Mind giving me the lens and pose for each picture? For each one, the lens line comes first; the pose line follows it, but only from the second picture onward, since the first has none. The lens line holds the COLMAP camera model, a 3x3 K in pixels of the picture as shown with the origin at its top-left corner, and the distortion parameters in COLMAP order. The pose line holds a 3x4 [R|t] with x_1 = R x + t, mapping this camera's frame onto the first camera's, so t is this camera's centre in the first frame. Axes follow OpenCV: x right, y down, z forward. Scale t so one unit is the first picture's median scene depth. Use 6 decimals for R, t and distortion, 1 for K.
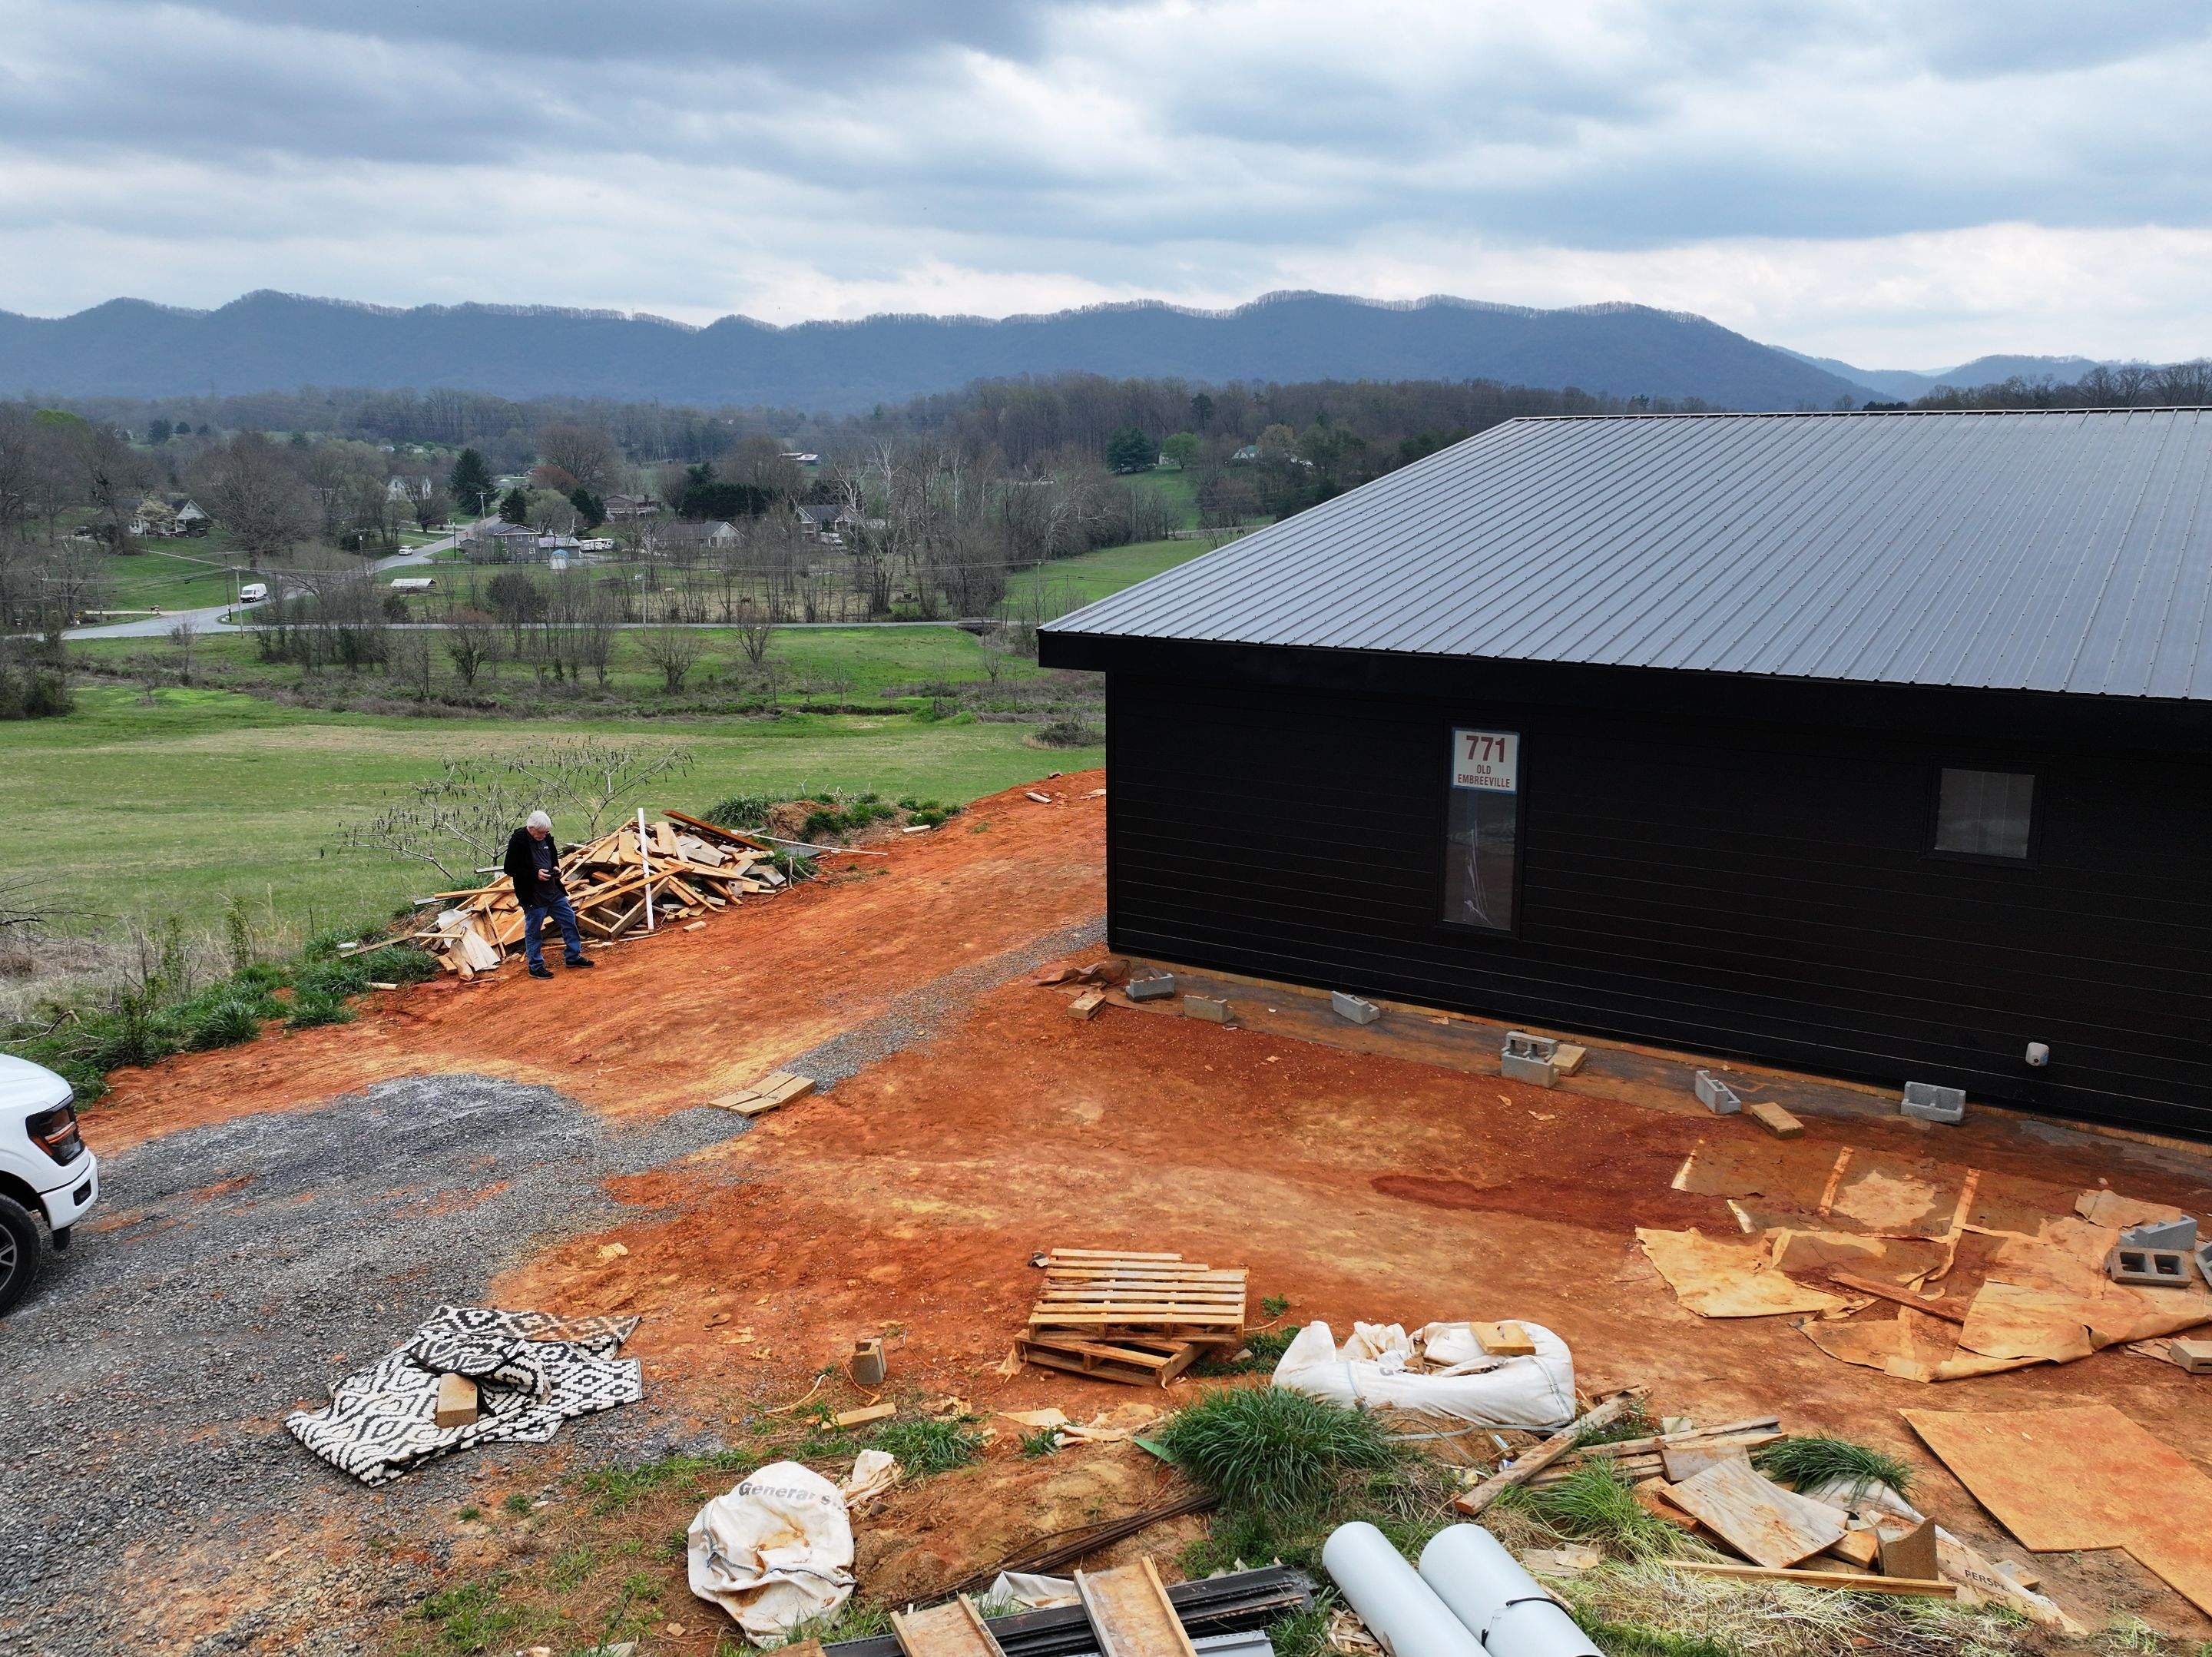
lens RADIAL K [[1757.9, 0, 1105.1], [0, 1757.9, 832.5], [0, 0, 1]] dist [0.002014, 0.010133]
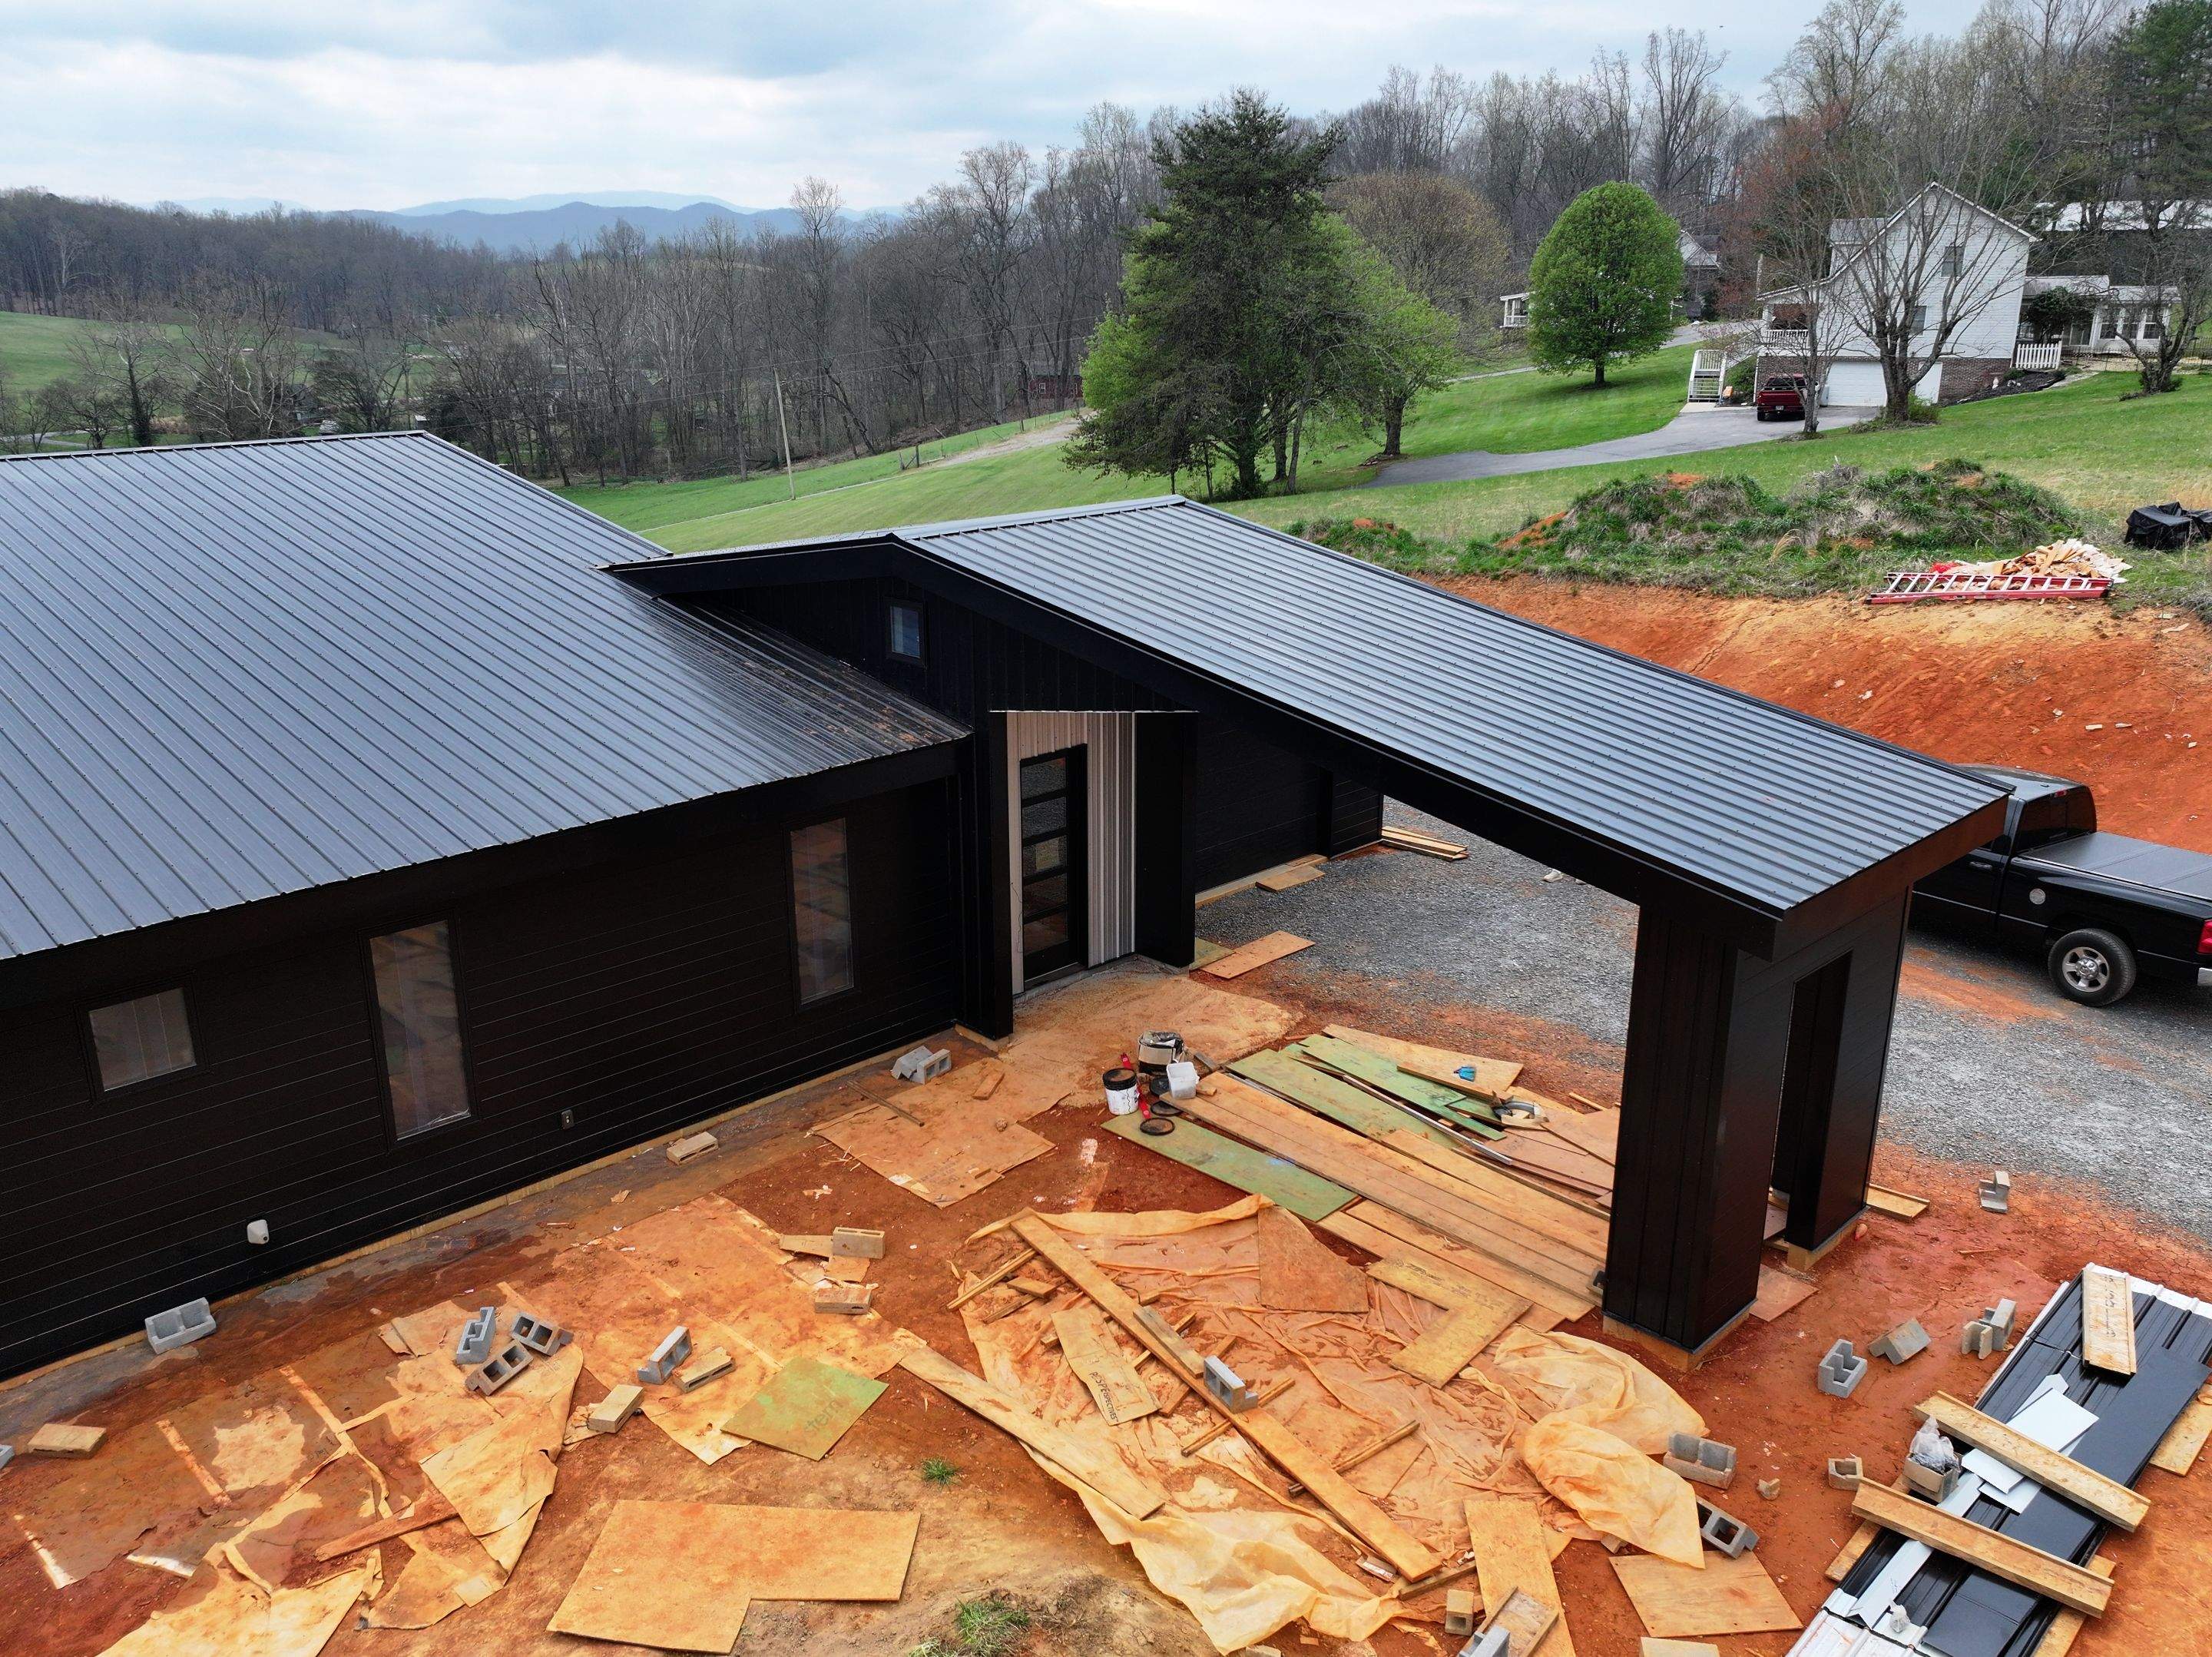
lens RADIAL K [[1757.9, 0, 1105.1], [0, 1757.9, 832.5], [0, 0, 1]] dist [0.002014, 0.010133]
pose [[0.221229, -0.290607, 0.930916, -0.253337], [0.209170, 0.946493, 0.245761, -0.244853], [-0.952526, 0.140350, 0.270178, 0.212490]]
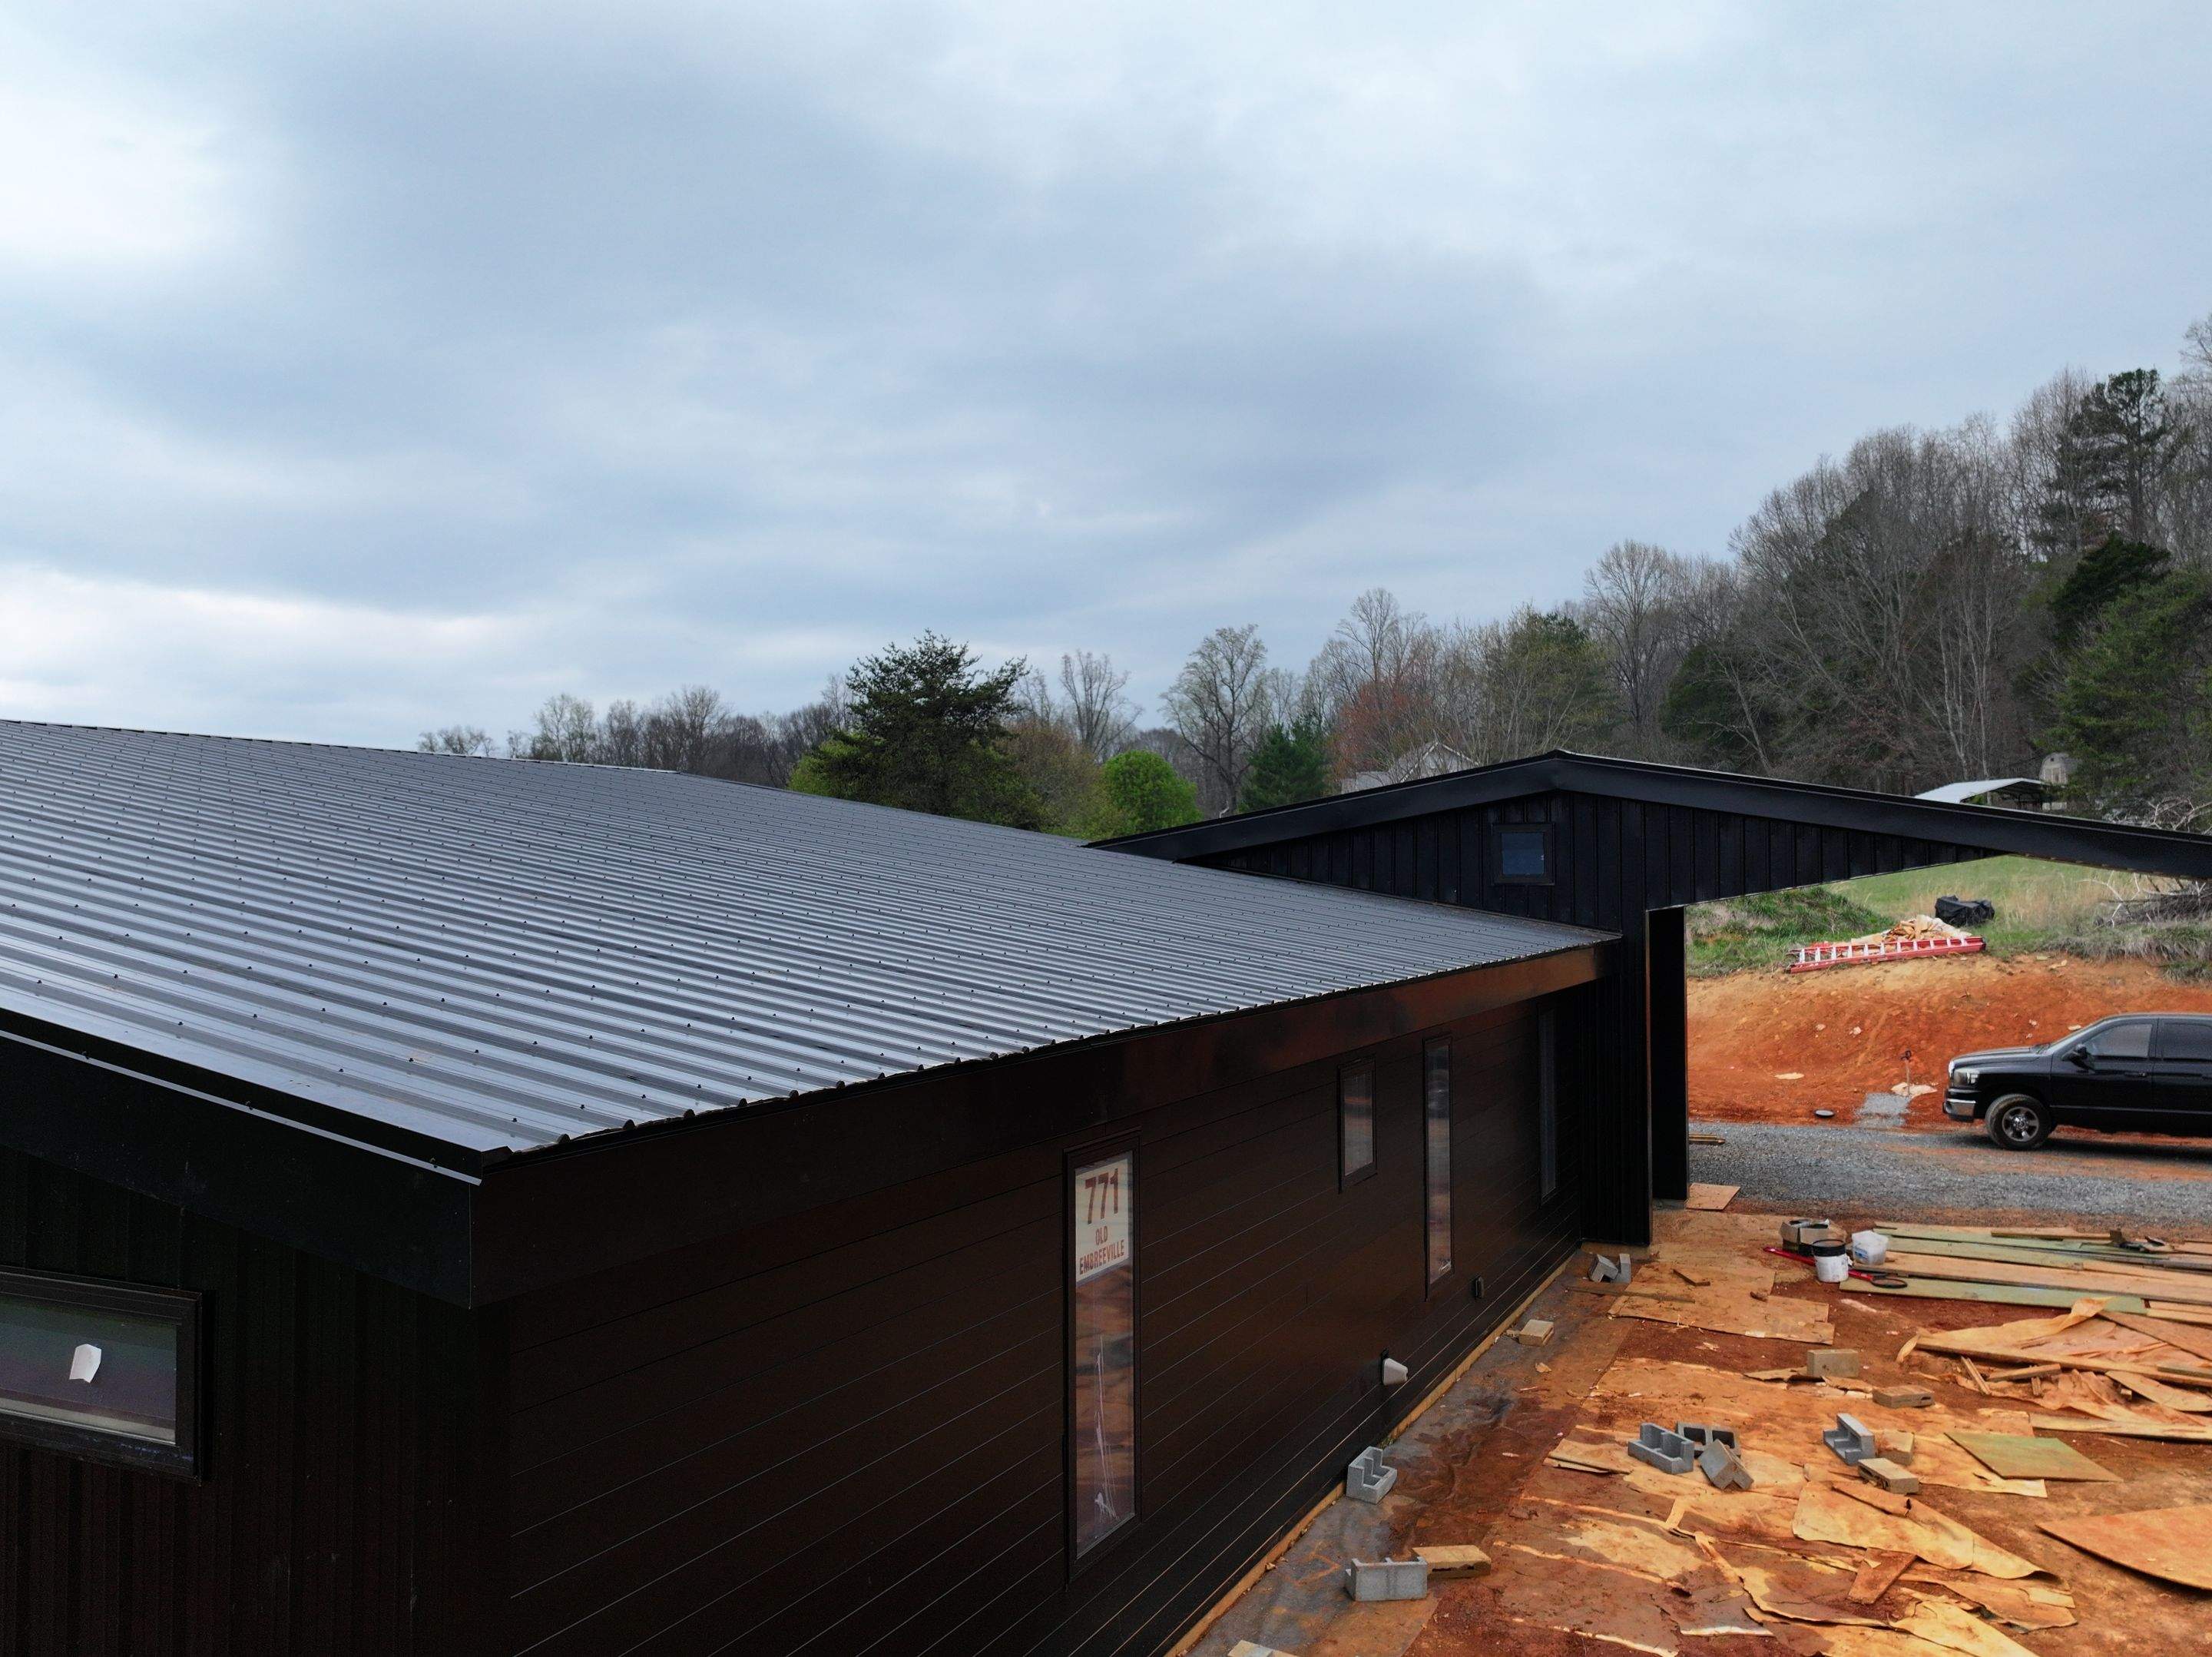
lens RADIAL K [[1761.2, 0, 1106.0], [0, 1761.2, 828.5], [0, 0, 1]] dist [0.009738, 0.006210]
pose [[-0.121527, 0.032457, 0.992057, -0.381589], [0.215886, 0.976403, -0.005499, -0.179435], [-0.968826, 0.213503, -0.125666, 1.194931]]
